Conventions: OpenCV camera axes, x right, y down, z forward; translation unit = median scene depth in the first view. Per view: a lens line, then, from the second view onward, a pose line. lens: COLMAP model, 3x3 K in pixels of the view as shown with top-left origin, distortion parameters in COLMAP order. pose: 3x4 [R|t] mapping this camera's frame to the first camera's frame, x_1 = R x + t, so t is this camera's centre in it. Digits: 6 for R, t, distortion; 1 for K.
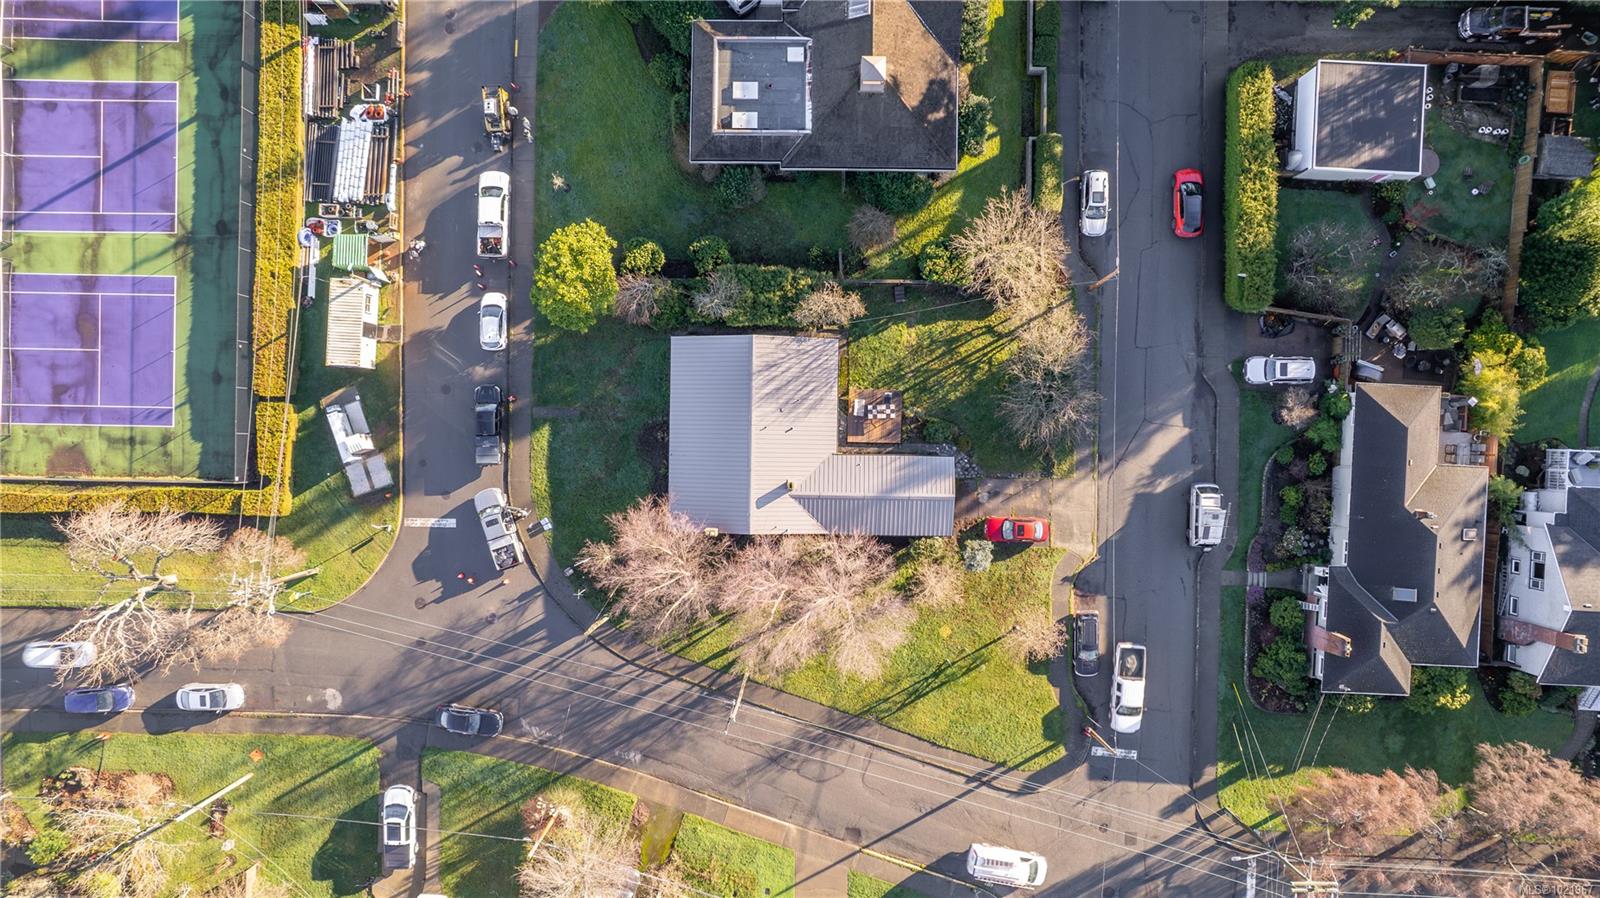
lens RADIAL K [[1066.1, 0, 800.0], [0, 1066.1, 449.0], [0, 0, 1]] dist [-0.091227, 0.081180]
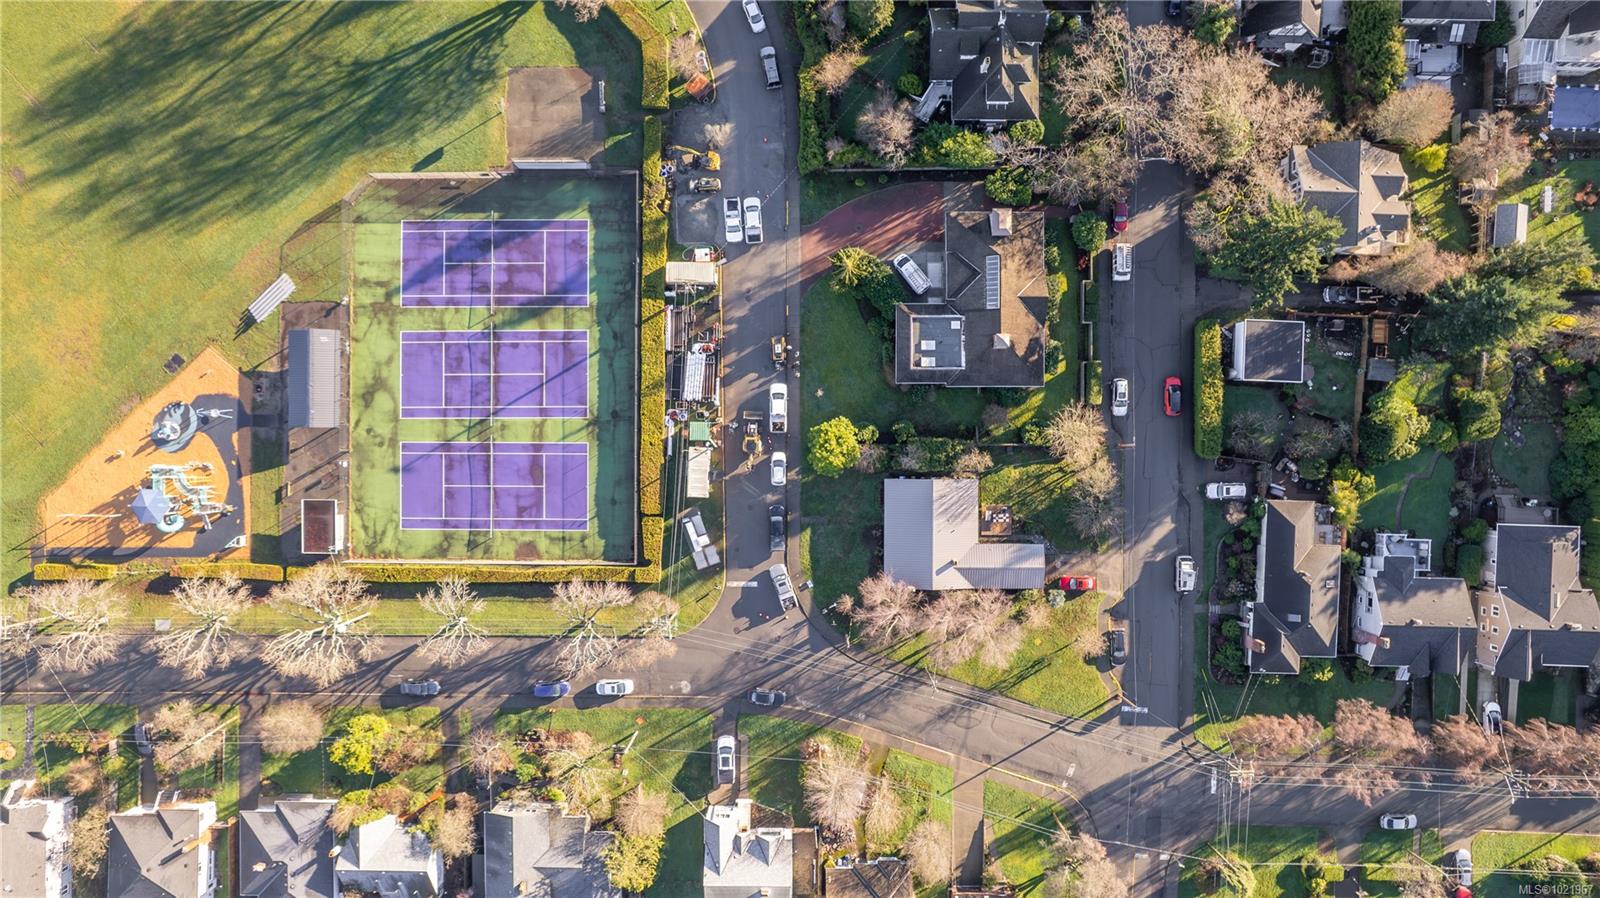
lens RADIAL K [[1044.6, 0, 800.0], [0, 1044.6, 449.0], [0, 0, 1]] dist [-0.064930, 0.000426]
pose [[0.999900, -0.013762, -0.003218, -0.249577], [0.013745, 0.999892, -0.005268, -0.144936], [0.003291, 0.005223, 0.999981, -0.731815]]
